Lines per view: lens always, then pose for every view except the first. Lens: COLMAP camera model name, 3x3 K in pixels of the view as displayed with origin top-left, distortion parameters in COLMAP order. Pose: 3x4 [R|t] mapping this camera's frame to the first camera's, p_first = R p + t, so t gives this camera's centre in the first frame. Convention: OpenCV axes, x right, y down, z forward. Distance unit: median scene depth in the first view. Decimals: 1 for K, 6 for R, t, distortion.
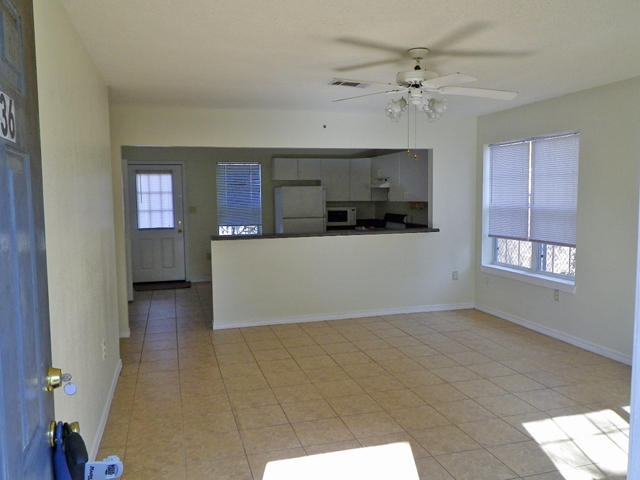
lens RADIAL K [[531.4, 0, 320.2], [0, 531.4, 240.4], [0, 0, 1]] dist [0.000707, 0.005105]
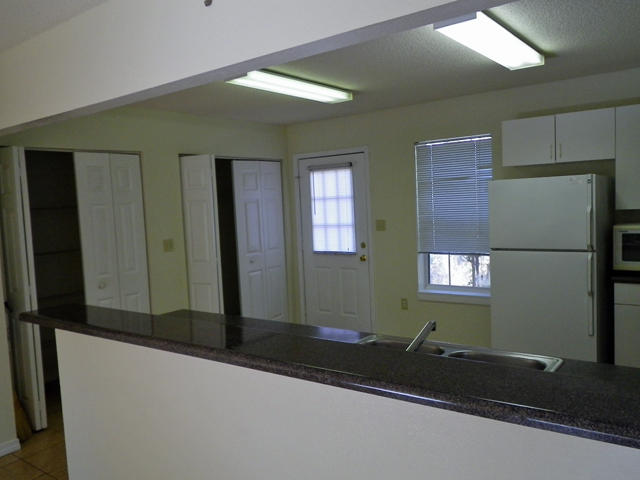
lens RADIAL K [[531.4, 0, 320.8], [0, 531.4, 237.4], [0, 0, 1]] dist [0.000707, 0.005105]
pose [[0.601130, 0.039614, -0.798169, 0.209229], [-0.026913, 0.999208, 0.029323, -0.060215], [0.798698, 0.003855, 0.601720, 0.590081]]
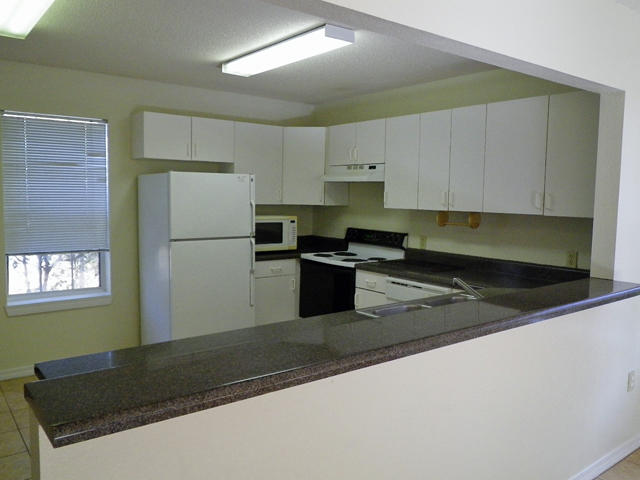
lens RADIAL K [[531.4, 0, 318.7], [0, 531.4, 240.0], [0, 0, 1]] dist [0.000707, 0.005105]
pose [[0.927250, -0.003943, 0.374423, -0.121591], [0.001997, 0.999982, 0.005585, -0.043125], [-0.374438, -0.004431, 0.927241, 0.512609]]
